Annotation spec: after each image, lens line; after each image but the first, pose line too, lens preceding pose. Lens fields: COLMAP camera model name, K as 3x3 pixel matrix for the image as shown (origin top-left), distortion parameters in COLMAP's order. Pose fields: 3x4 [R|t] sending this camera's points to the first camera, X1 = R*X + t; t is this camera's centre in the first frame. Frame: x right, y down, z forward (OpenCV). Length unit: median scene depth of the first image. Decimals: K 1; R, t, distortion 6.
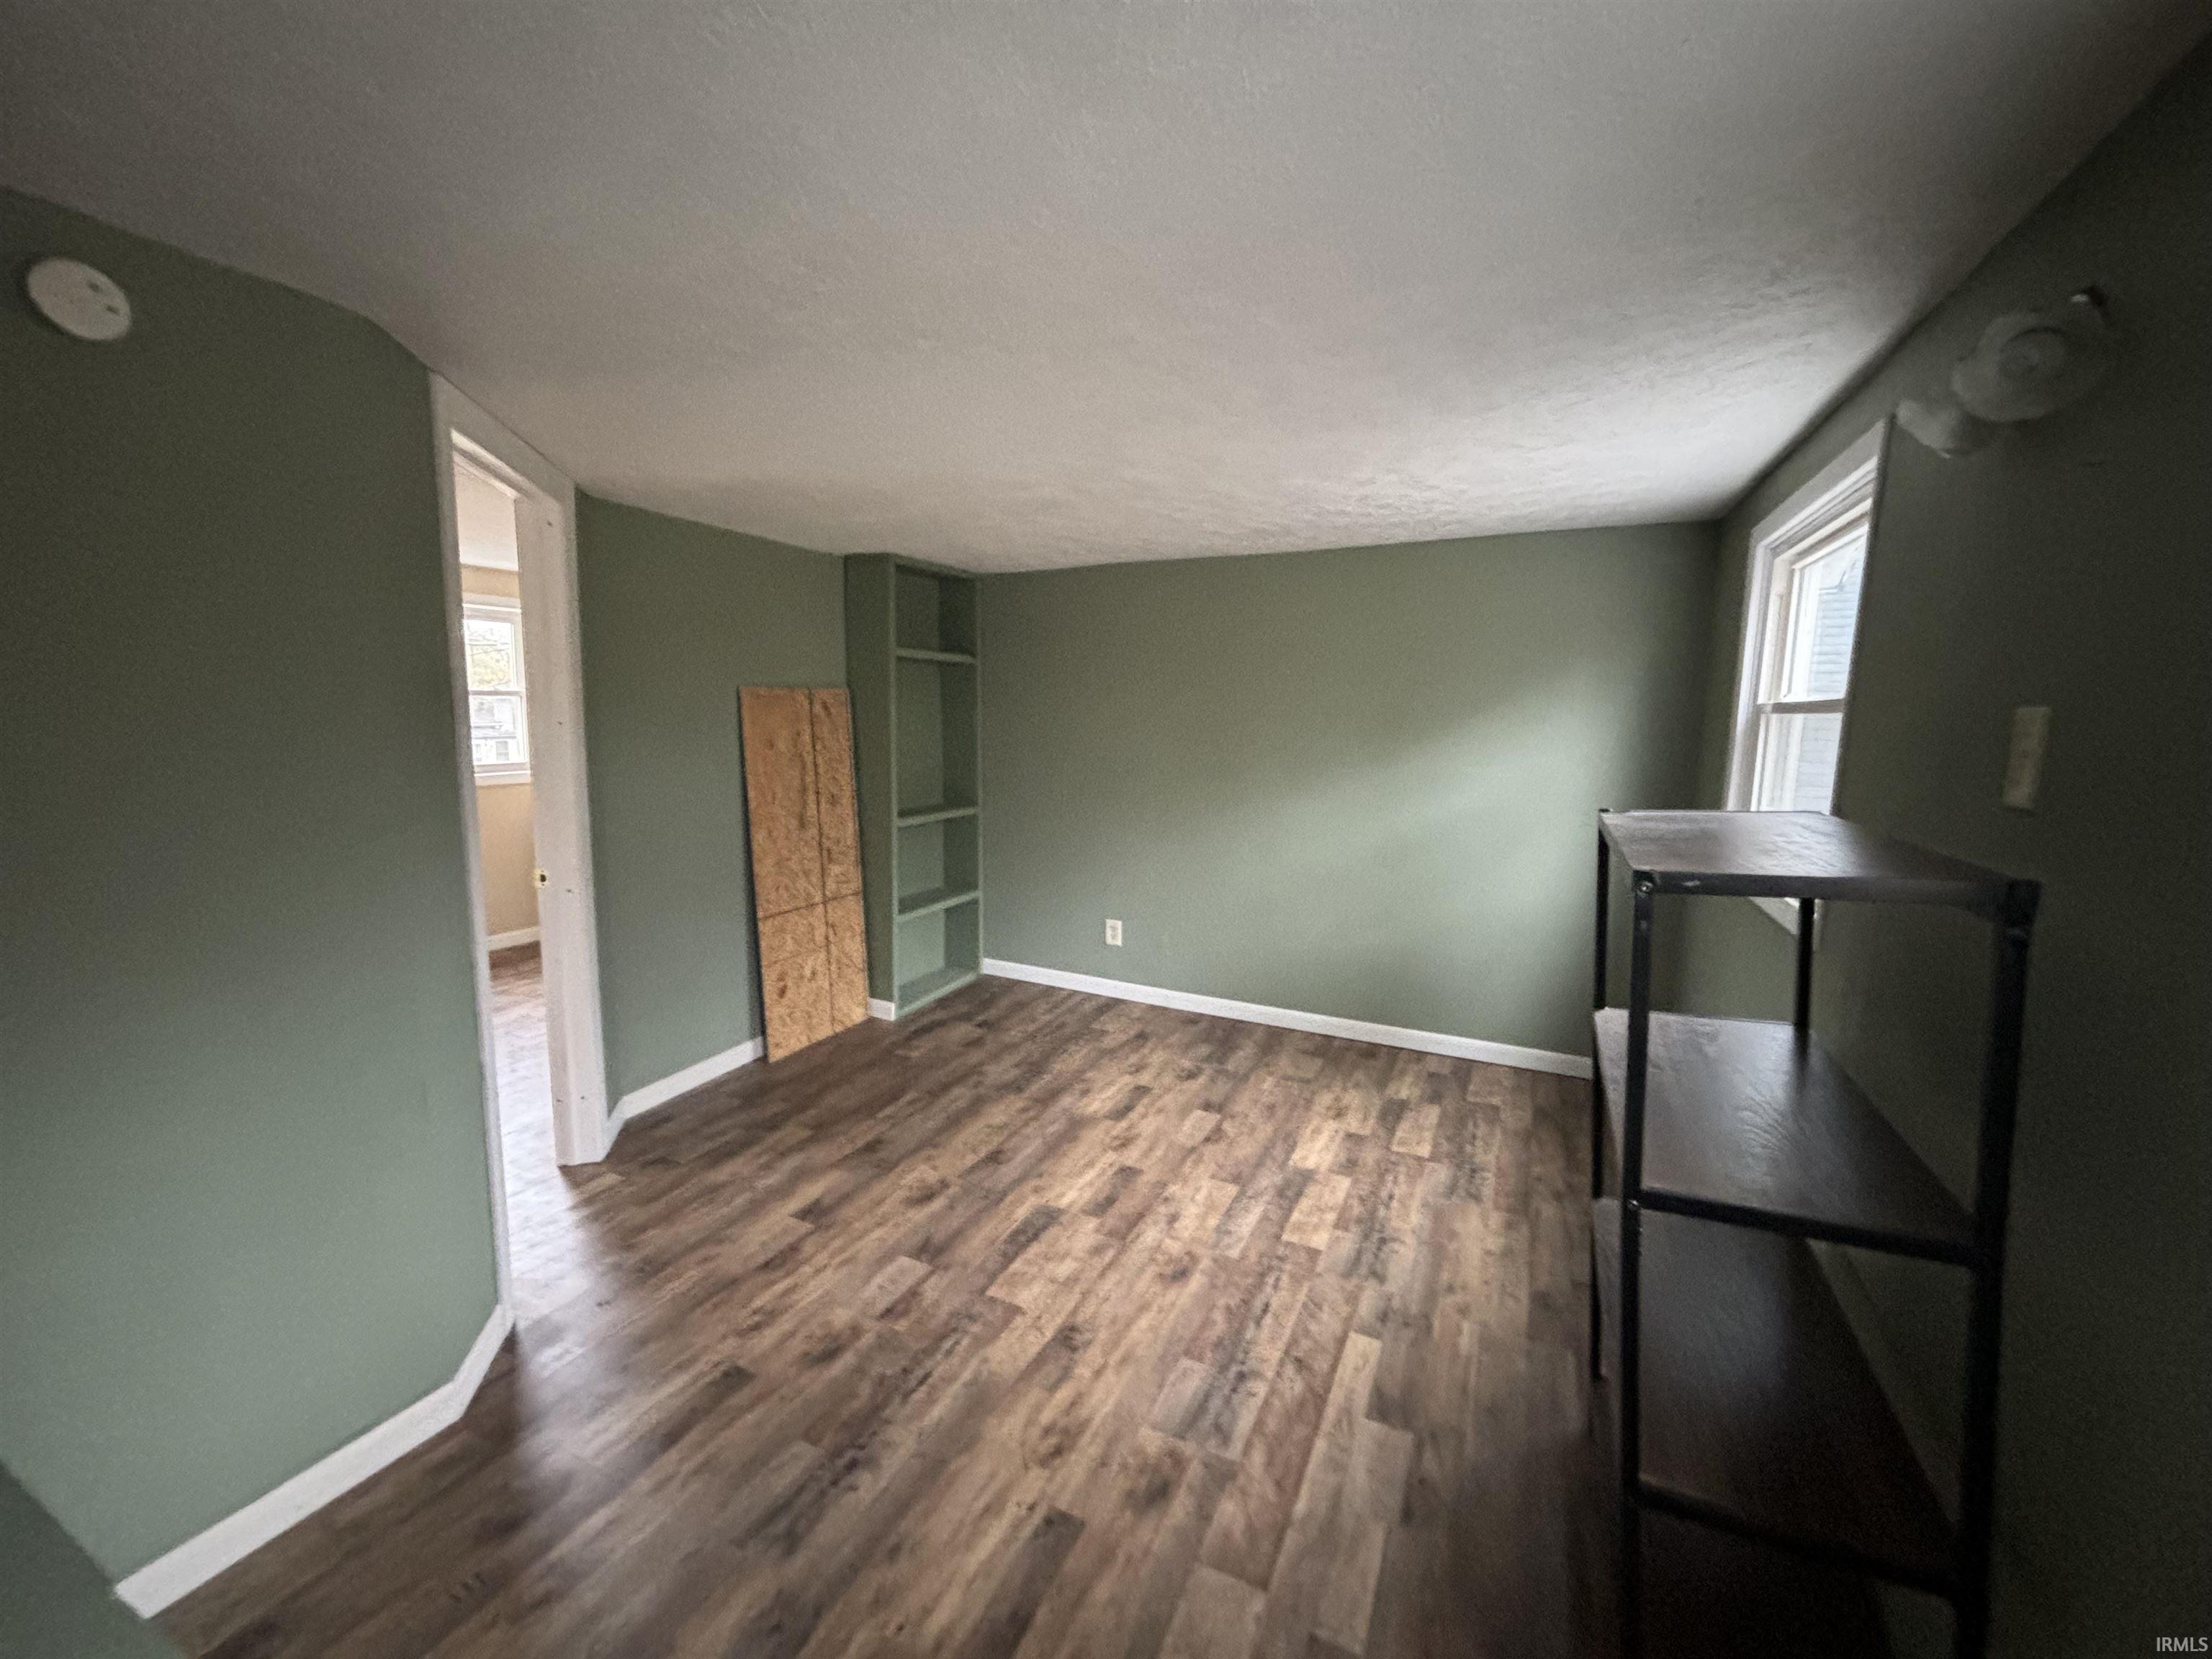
lens RADIAL K [[898.7, 0, 1107.0], [0, 898.7, 822.0], [0, 0, 1]] dist [0.024107, 0.000309]
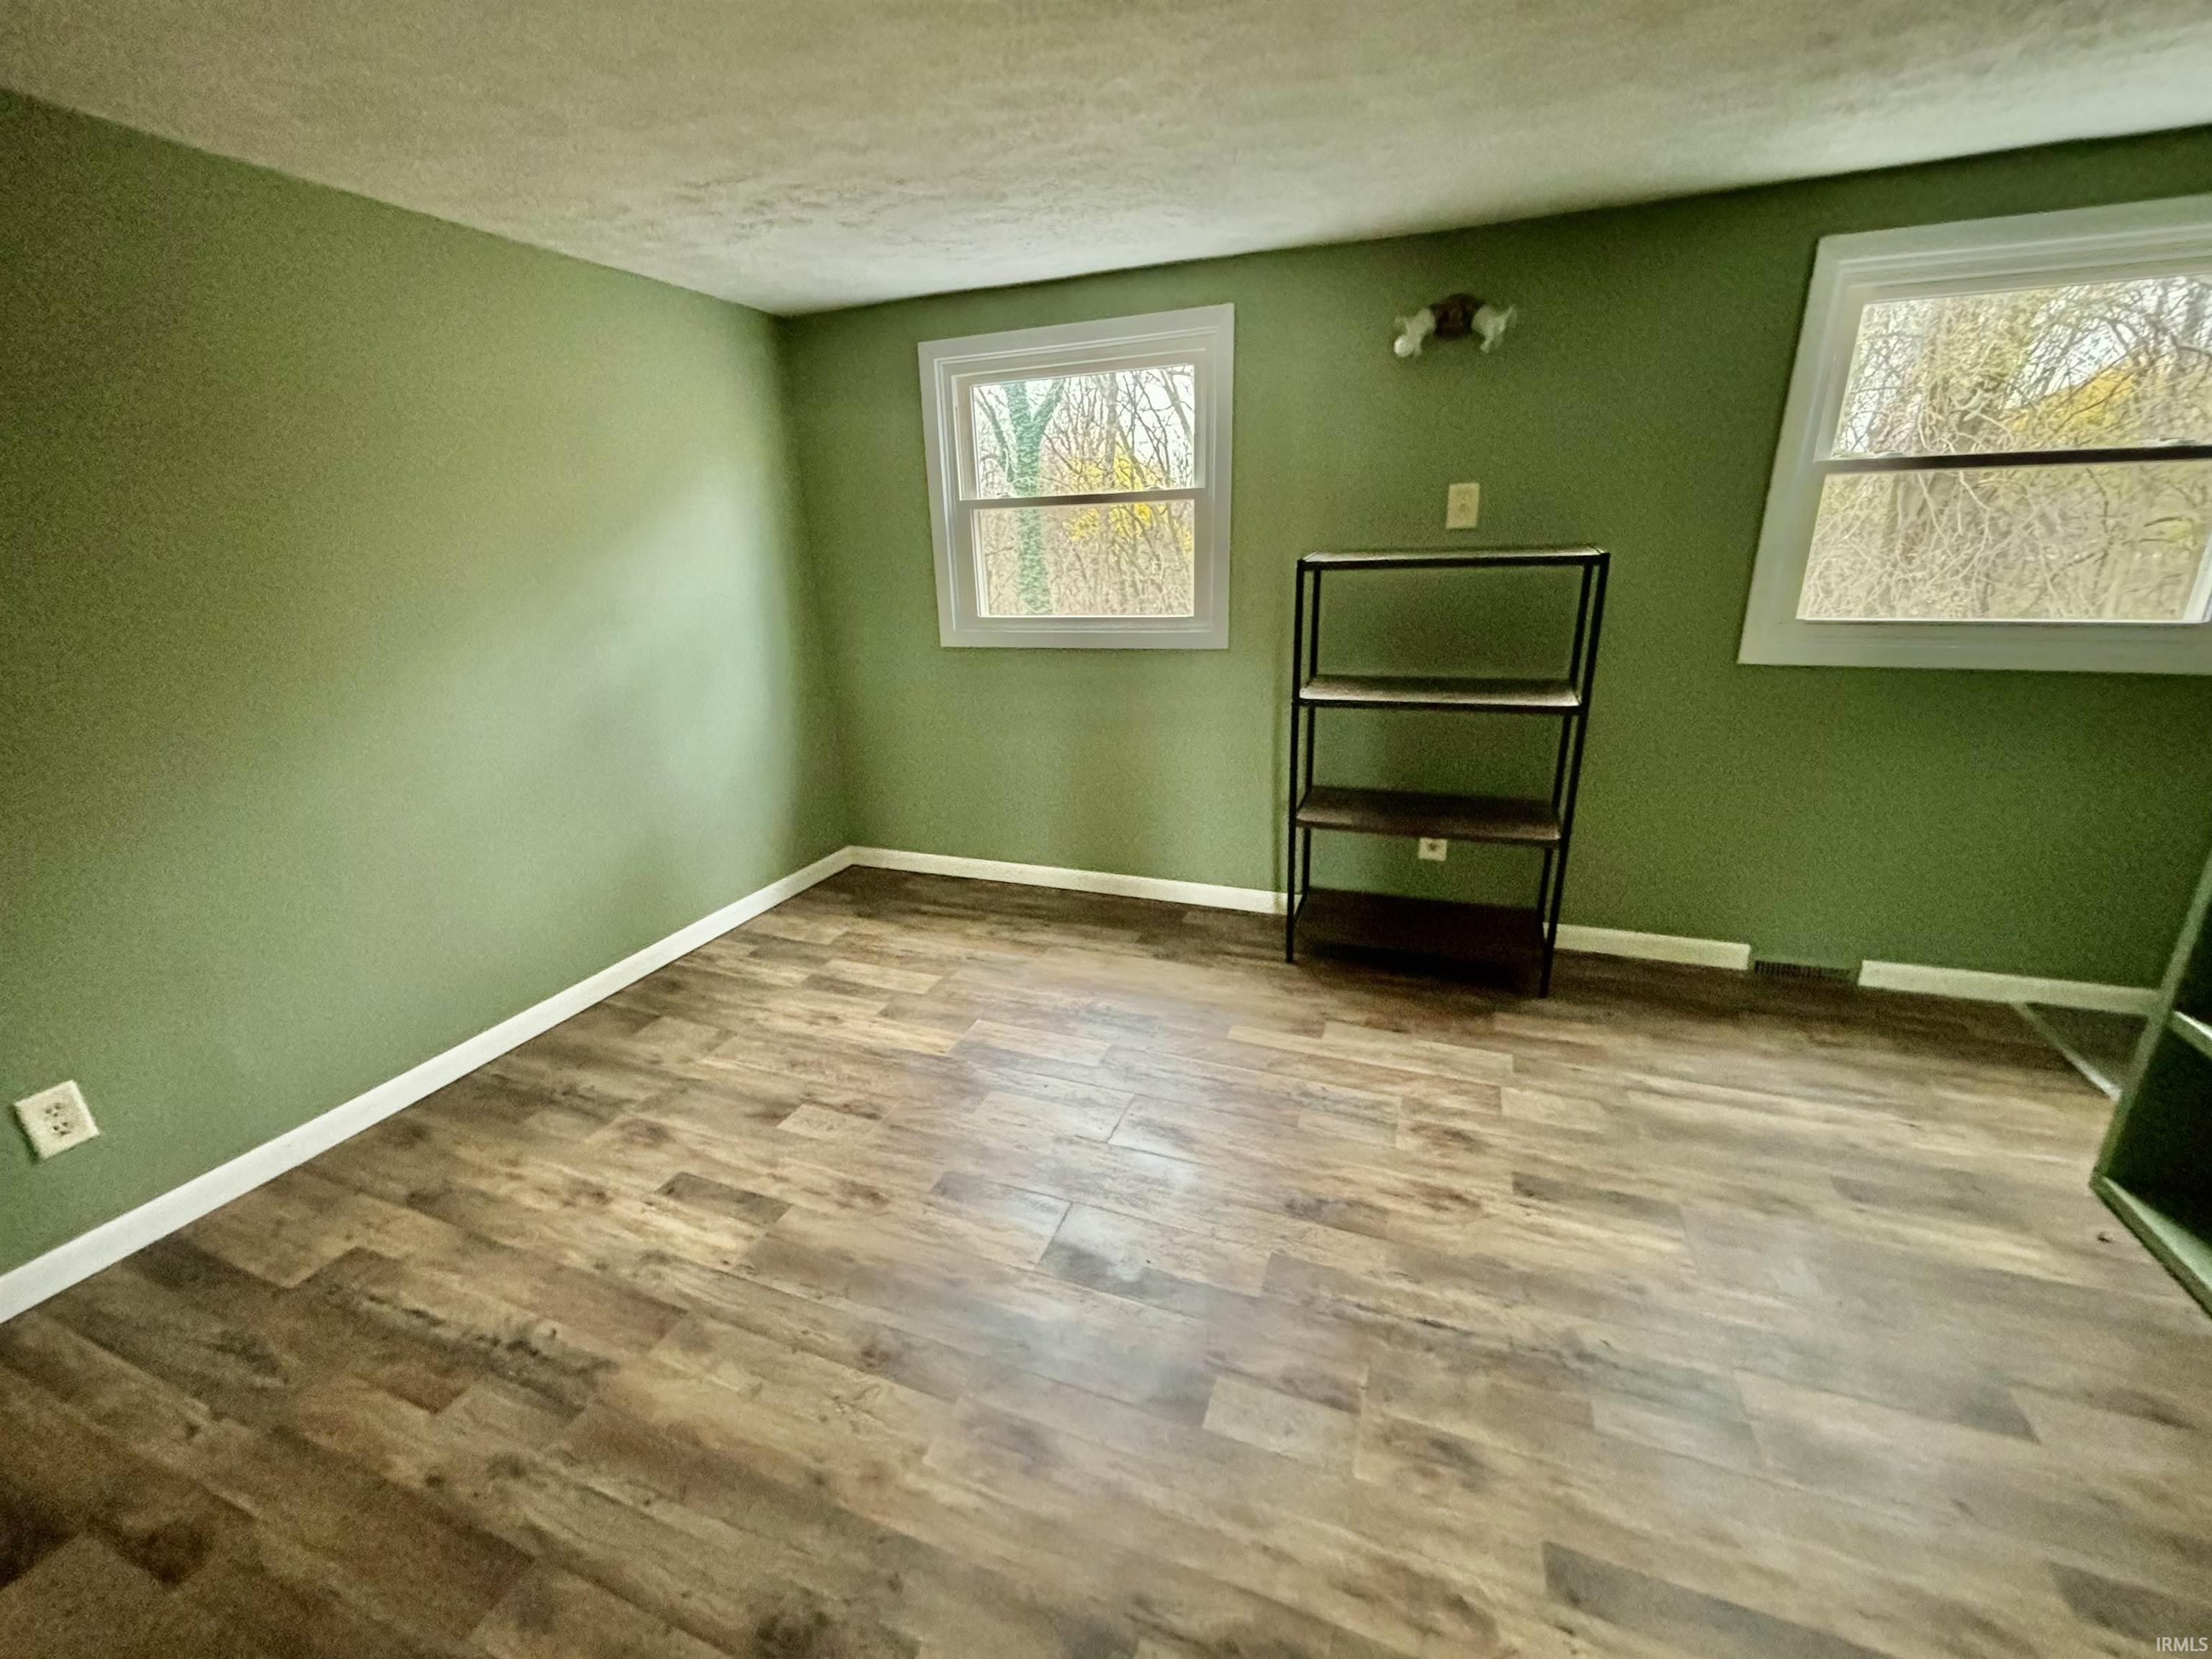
lens RADIAL K [[898.7, 0, 1107.0], [0, 898.7, 822.0], [0, 0, 1]] dist [0.024107, 0.000309]
pose [[-0.080824, -0.315480, 0.945484, -0.481303], [0.153473, 0.933336, 0.324546, -0.071936], [-0.984842, 0.171337, -0.027018, 0.733277]]
